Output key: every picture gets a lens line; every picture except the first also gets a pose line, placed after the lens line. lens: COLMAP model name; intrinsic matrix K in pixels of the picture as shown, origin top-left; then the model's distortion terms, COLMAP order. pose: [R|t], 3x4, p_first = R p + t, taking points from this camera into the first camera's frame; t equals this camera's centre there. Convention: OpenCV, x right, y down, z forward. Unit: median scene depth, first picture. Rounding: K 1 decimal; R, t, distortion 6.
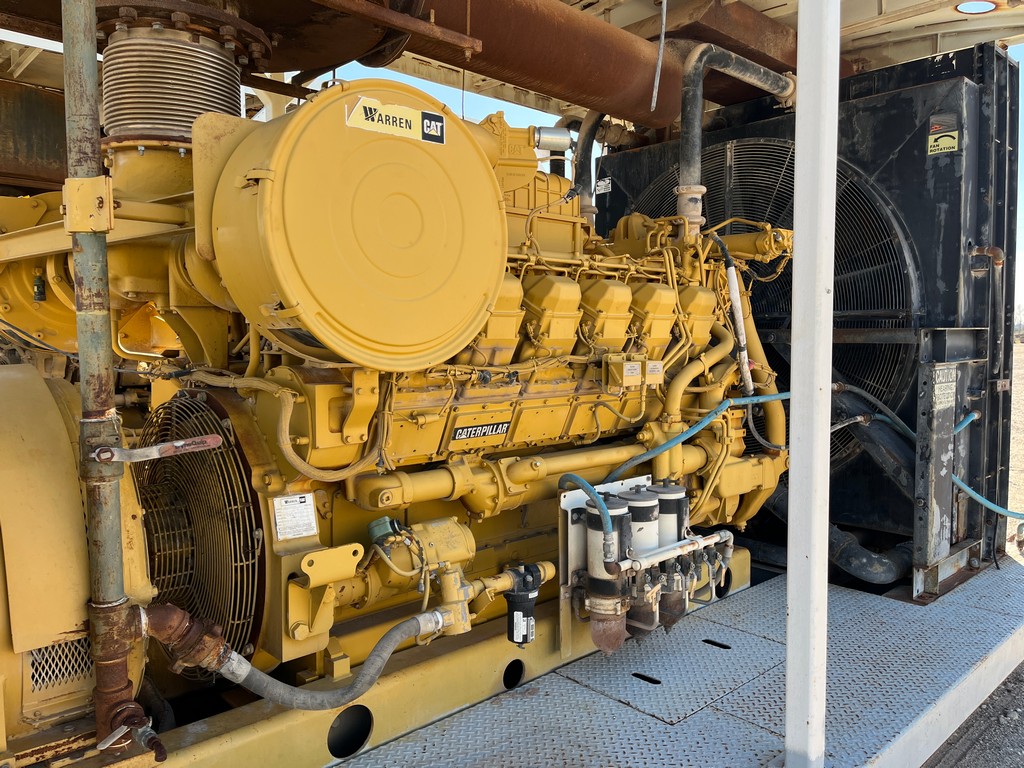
lens RADIAL K [[770.7, 0, 515.7], [0, 770.7, 378.1], [0, 0, 1]] dist [0.070904, -0.087581]
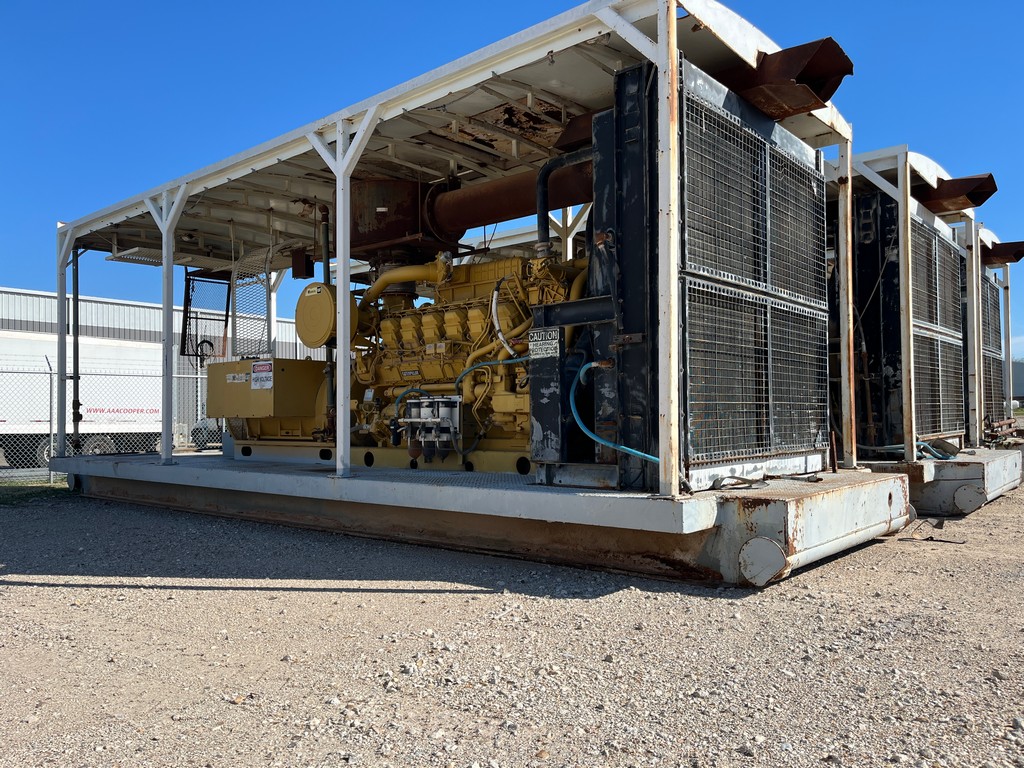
lens RADIAL K [[775.9, 0, 514.9], [0, 775.9, 394.9], [0, 0, 1]] dist [0.051047, -0.053990]
pose [[0.108021, -0.029356, -0.993715, 2.533150], [-0.047669, 0.998261, -0.034672, 0.205038], [0.993005, 0.051114, 0.106434, 0.988962]]
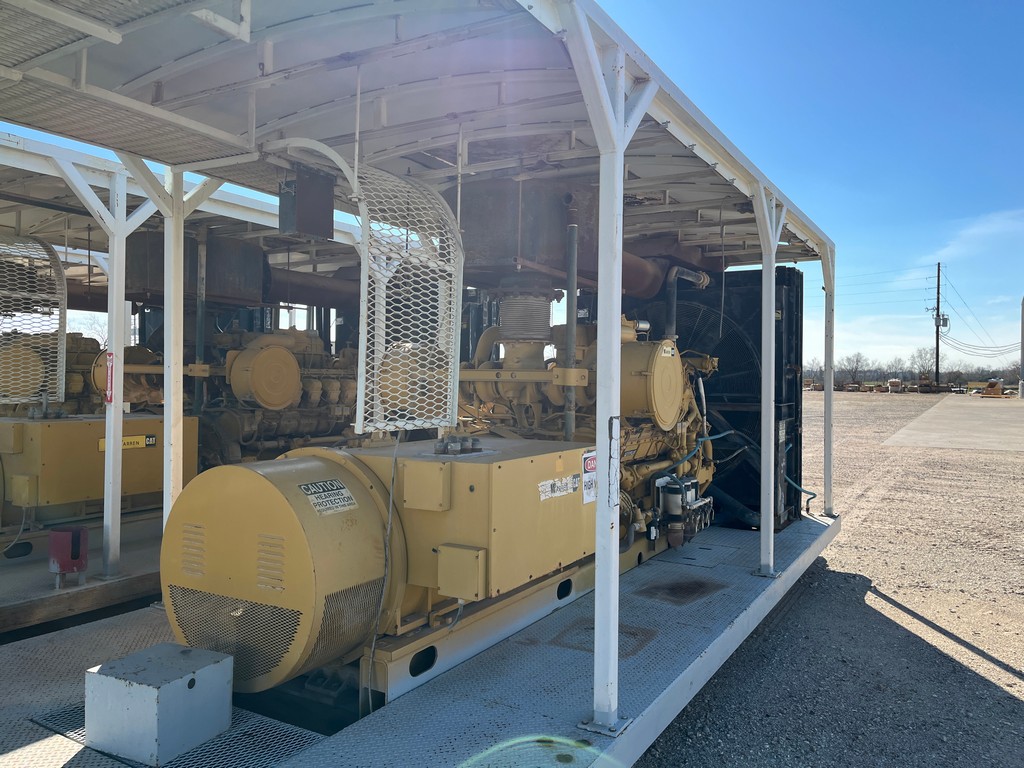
lens RADIAL K [[777.0, 0, 517.2], [0, 777.0, 374.2], [0, 0, 1]] dist [0.066322, -0.096211]
pose [[0.958594, 0.011123, 0.284558, -0.966142], [0.005257, 0.998375, -0.056734, -0.036304], [-0.284727, 0.055881, 0.956979, -1.095292]]
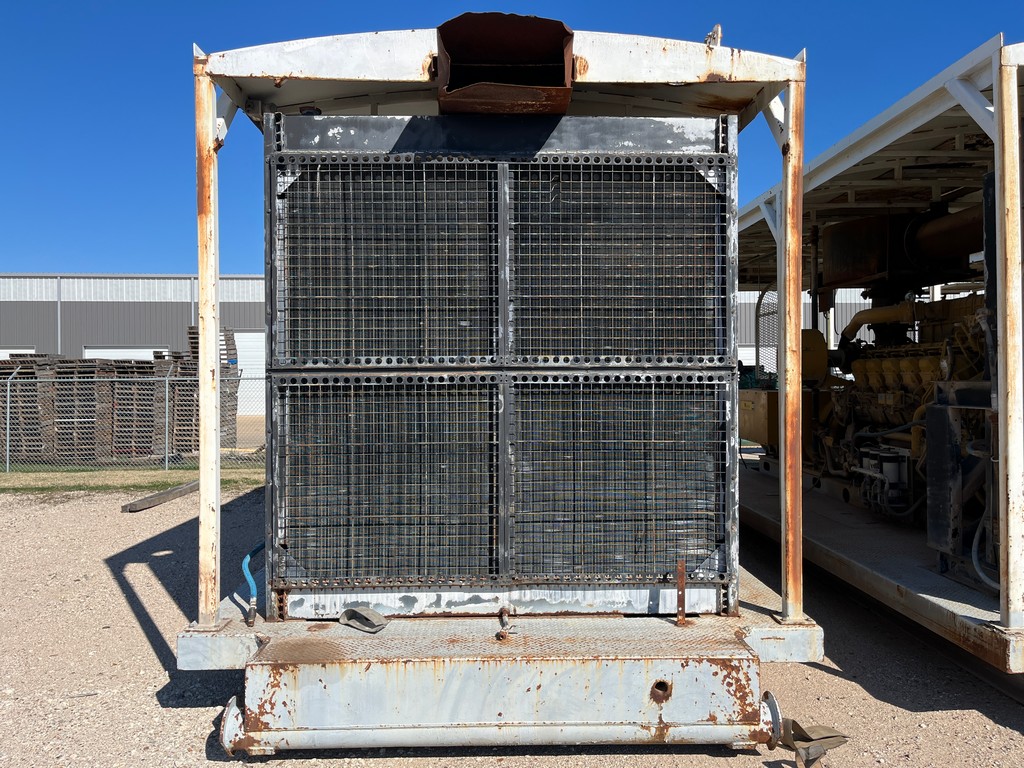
lens RADIAL K [[765.2, 0, 514.5], [0, 765.2, 384.1], [0, 0, 1]] dist [0.024277, 0.003434]
pose [[-0.666930, 0.005321, -0.745101, 1.709126], [-0.037540, 0.998465, 0.040732, -0.175447], [0.744174, 0.055137, -0.665707, 2.784361]]
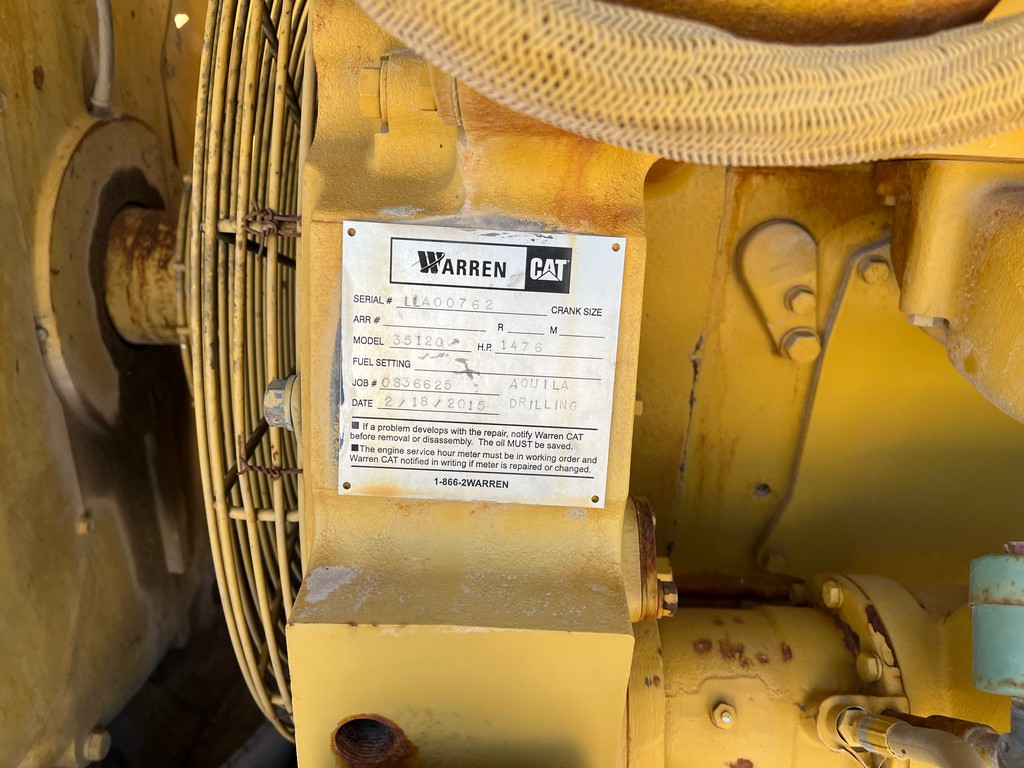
lens RADIAL K [[773.2, 0, 512.4], [0, 773.2, 385.8], [0, 0, 1]] dist [0.066137, -0.090730]
pose [[0.729103, 0.321346, -0.604273, -0.143796], [-0.082784, 0.917844, 0.388214, 0.094086], [0.679379, -0.233023, 0.695805, 0.692230]]
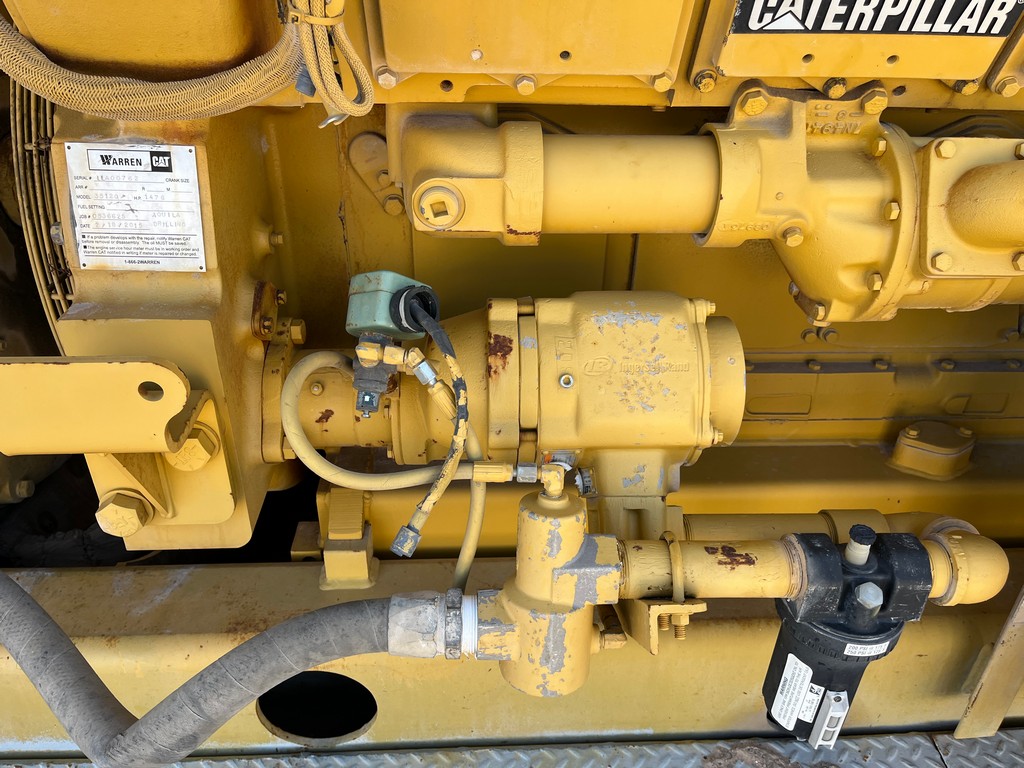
lens RADIAL K [[770.7, 0, 515.7], [0, 770.7, 378.1], [0, 0, 1]] dist [0.070904, -0.087581]
pose [[0.763586, 0.351049, -0.541942, 0.039309], [-0.060001, 0.874246, 0.481761, 0.053624], [0.642912, -0.335349, 0.688625, 0.653071]]
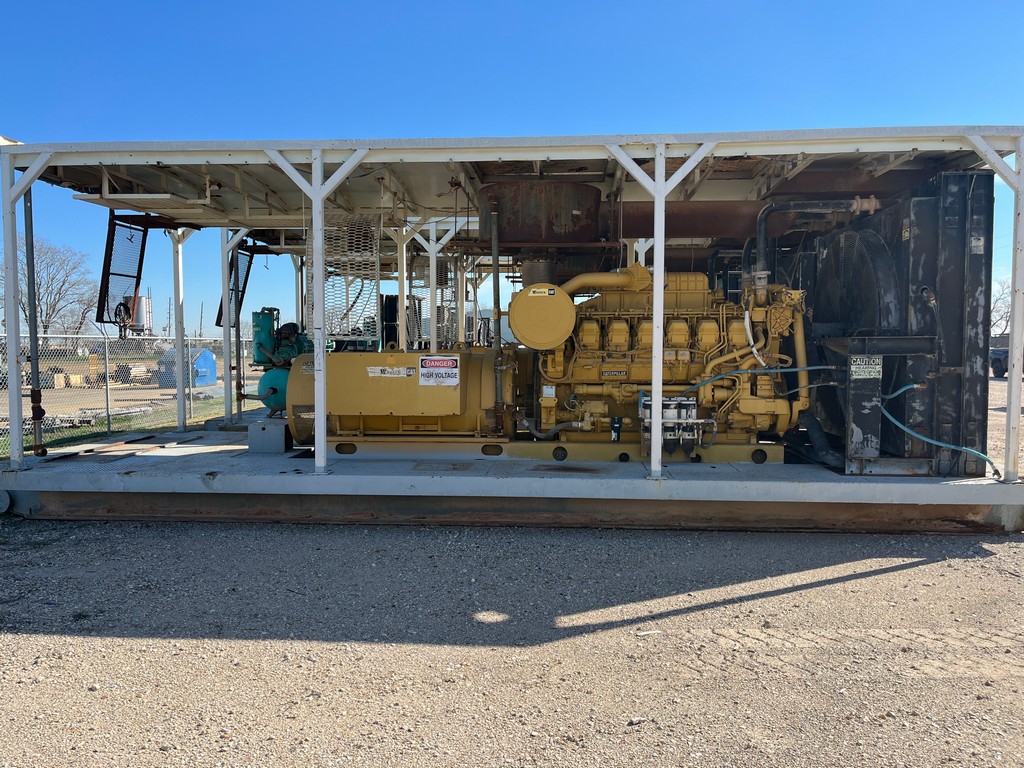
lens RADIAL K [[773.2, 0, 512.4], [0, 773.2, 385.8], [0, 0, 1]] dist [0.066137, -0.090730]
pose [[0.675253, 0.037545, -0.736630, 1.741439], [-0.041844, 0.999045, 0.012563, 0.087070], [0.736399, 0.022340, 0.676179, -1.209433]]
